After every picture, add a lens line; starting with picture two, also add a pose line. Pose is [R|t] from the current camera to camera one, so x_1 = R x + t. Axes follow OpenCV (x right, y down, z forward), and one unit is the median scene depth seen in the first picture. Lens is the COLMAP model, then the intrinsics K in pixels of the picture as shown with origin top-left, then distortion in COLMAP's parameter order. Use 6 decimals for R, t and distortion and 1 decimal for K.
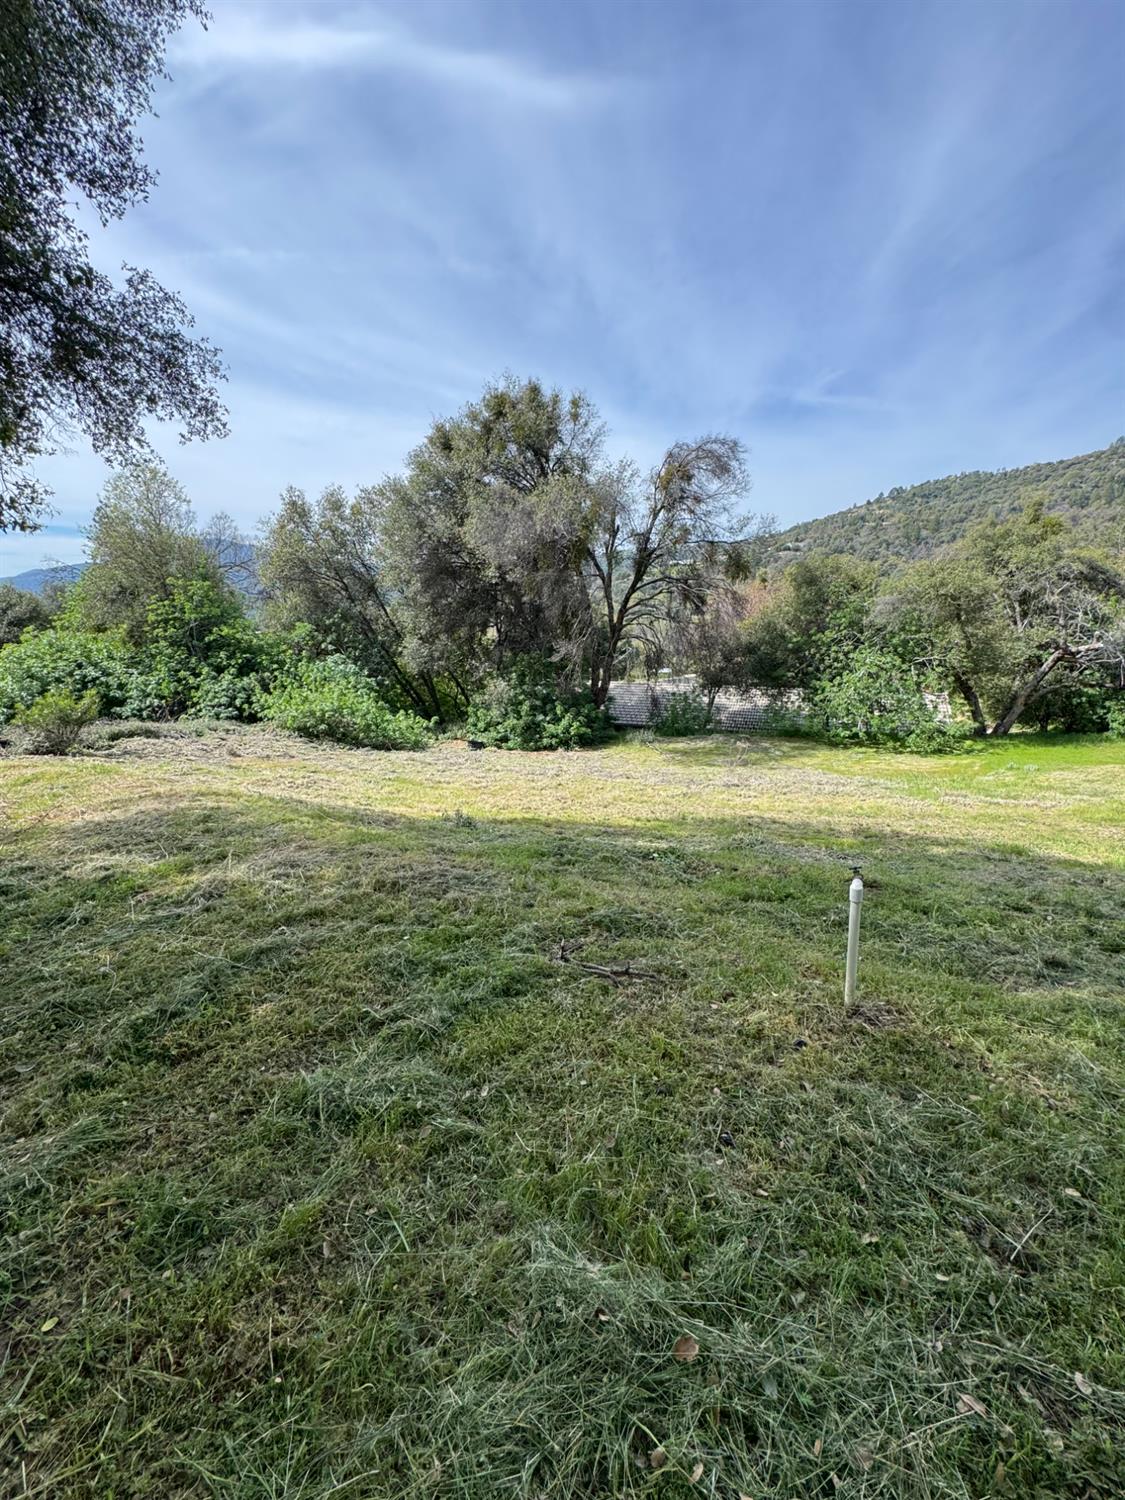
lens RADIAL K [[598.1, 0, 562.5], [0, 598.1, 750.0], [0, 0, 1]] dist [-0.003141, 0.000792]
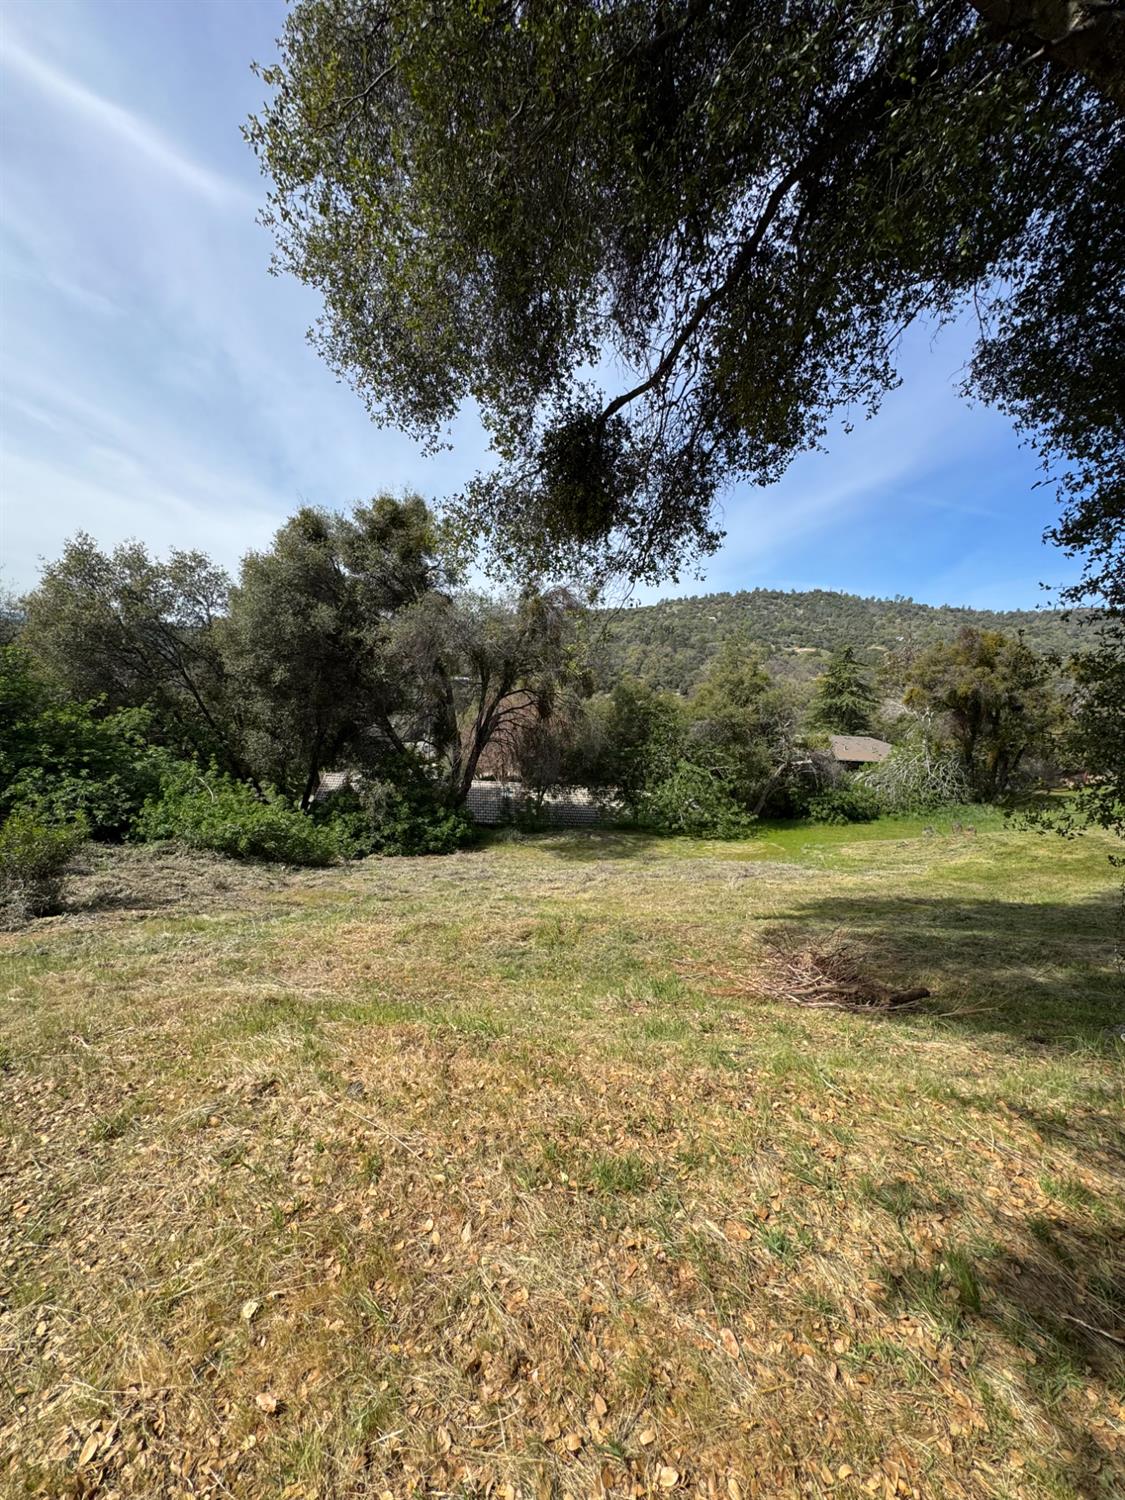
lens RADIAL K [[597.8, 0, 561.3], [0, 597.8, 748.4], [0, 0, 1]] dist [-0.002144, 0.000238]
pose [[0.843706, 0.031971, 0.535853, -0.620314], [0.046827, 0.990036, -0.132799, -0.051068], [-0.534760, 0.137135, 0.833802, 0.097868]]
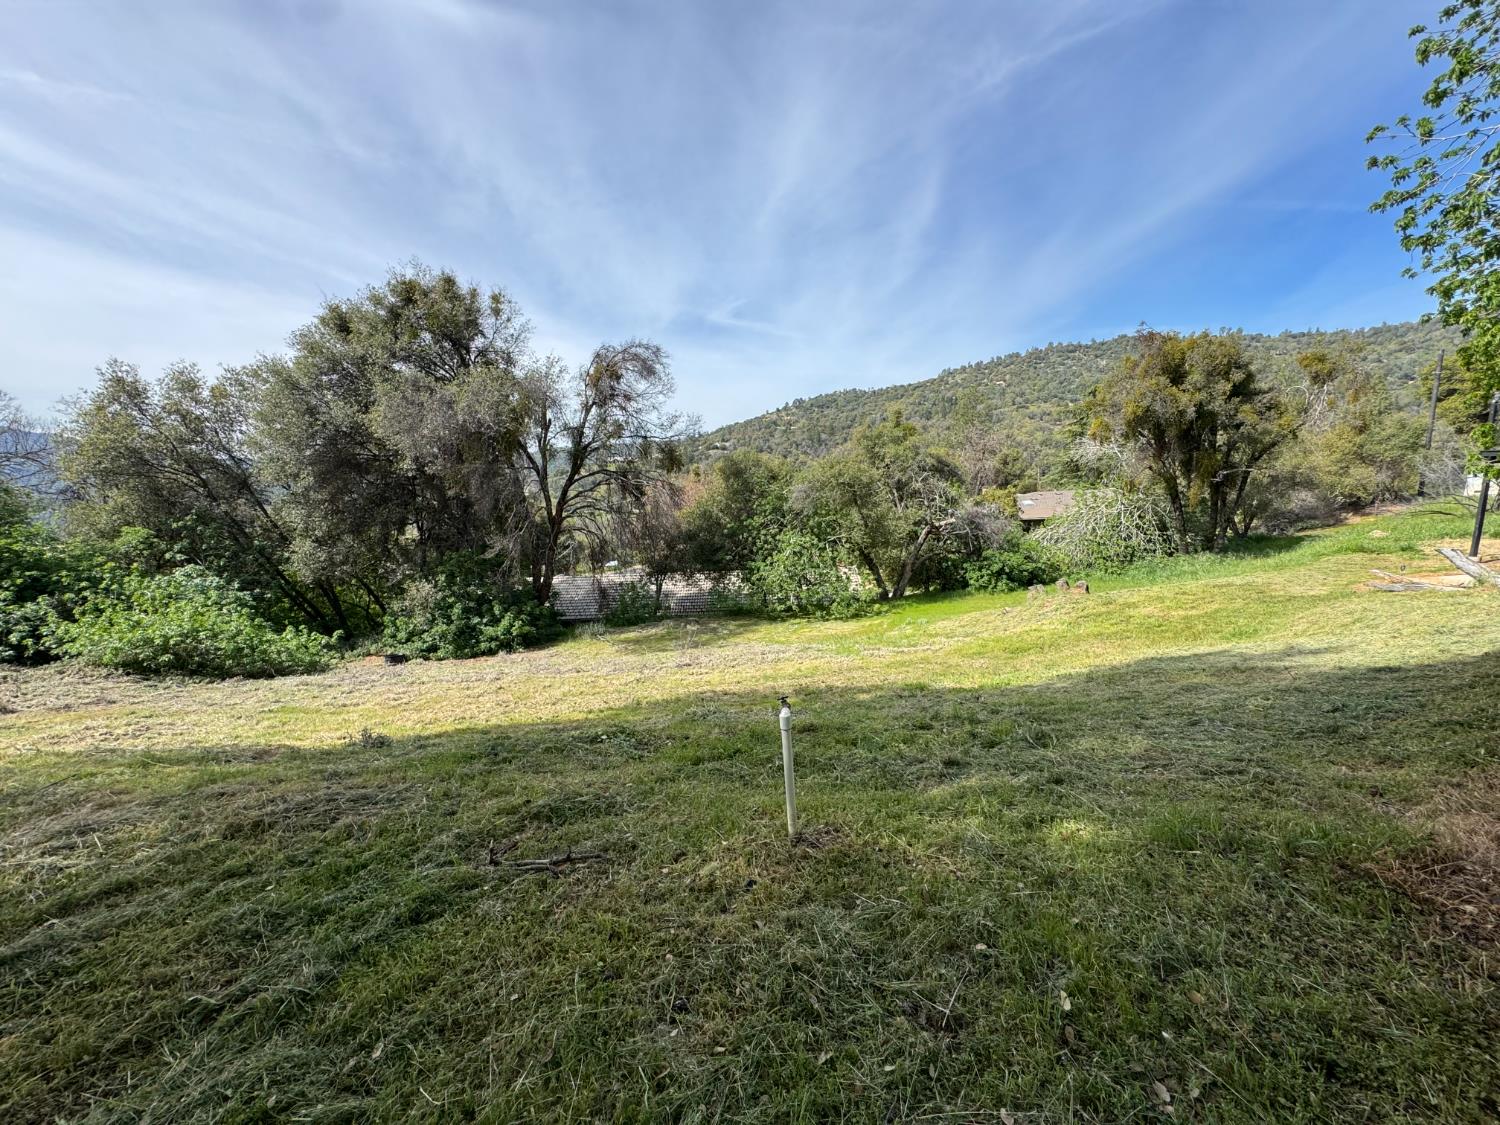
lens RADIAL K [[599.1, 0, 747.8], [0, 599.1, 563.0], [0, 0, 1]] dist [-0.003786, 0.000295]
pose [[0.923006, -0.060078, 0.380066, 0.006634], [0.109930, 0.987740, -0.110834, 0.010261], [-0.368748, 0.144082, 0.918295, 0.002901]]
